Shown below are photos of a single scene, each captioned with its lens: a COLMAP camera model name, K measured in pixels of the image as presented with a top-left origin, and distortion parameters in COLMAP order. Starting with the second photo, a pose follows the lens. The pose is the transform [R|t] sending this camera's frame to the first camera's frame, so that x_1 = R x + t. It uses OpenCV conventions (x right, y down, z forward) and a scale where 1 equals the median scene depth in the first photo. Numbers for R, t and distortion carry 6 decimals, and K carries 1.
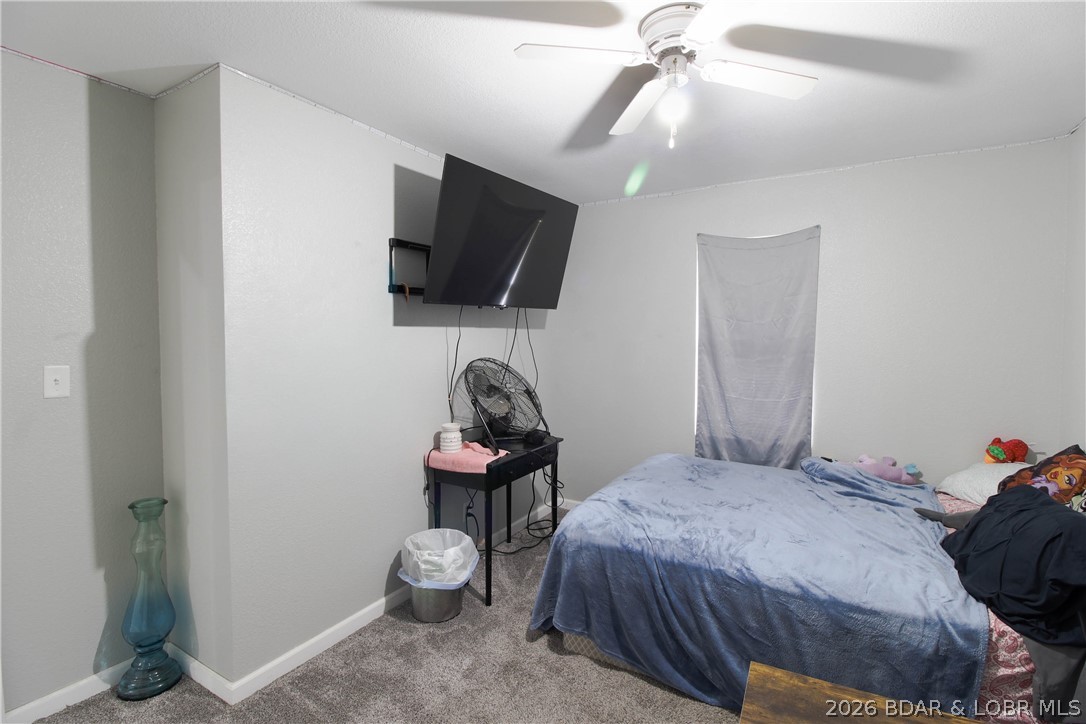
lens RADIAL K [[497.3, 0, 545.3], [0, 497.3, 353.0], [0, 0, 1]] dist [-0.028589, -0.001559]
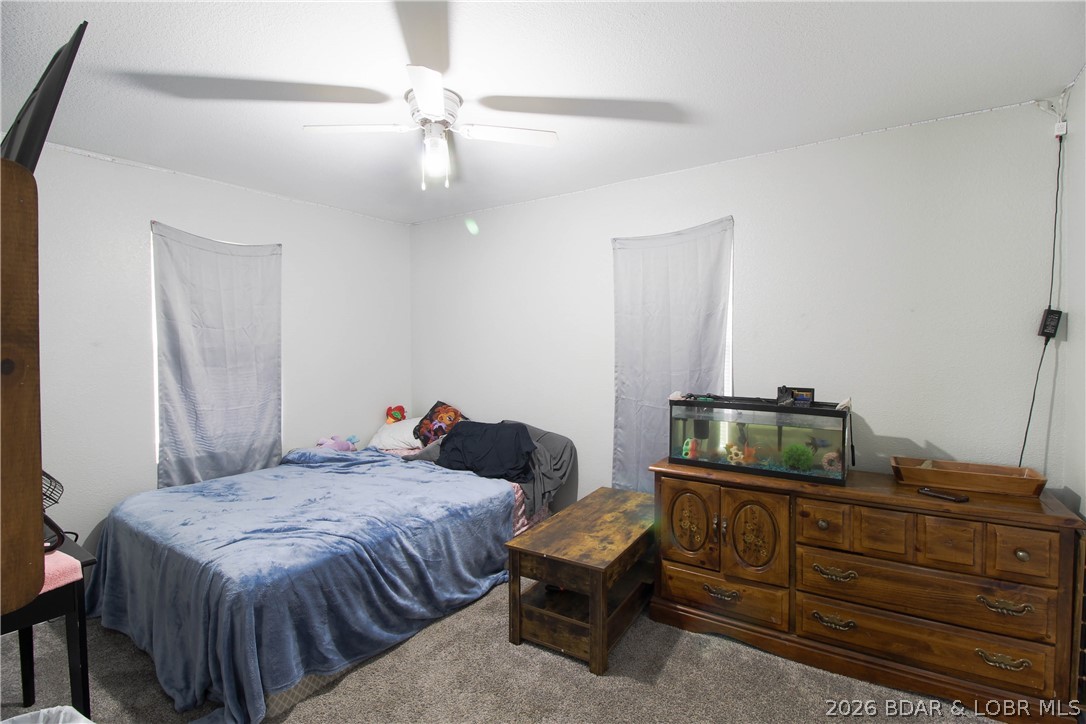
lens RADIAL K [[497.3, 0, 545.4], [0, 497.3, 363.1], [0, 0, 1]] dist [-0.028589, -0.001559]
pose [[0.054090, -0.042675, 0.997624, -0.498567], [0.042935, 0.998262, 0.040374, -0.007495], [-0.997613, 0.040649, 0.055829, 0.322016]]
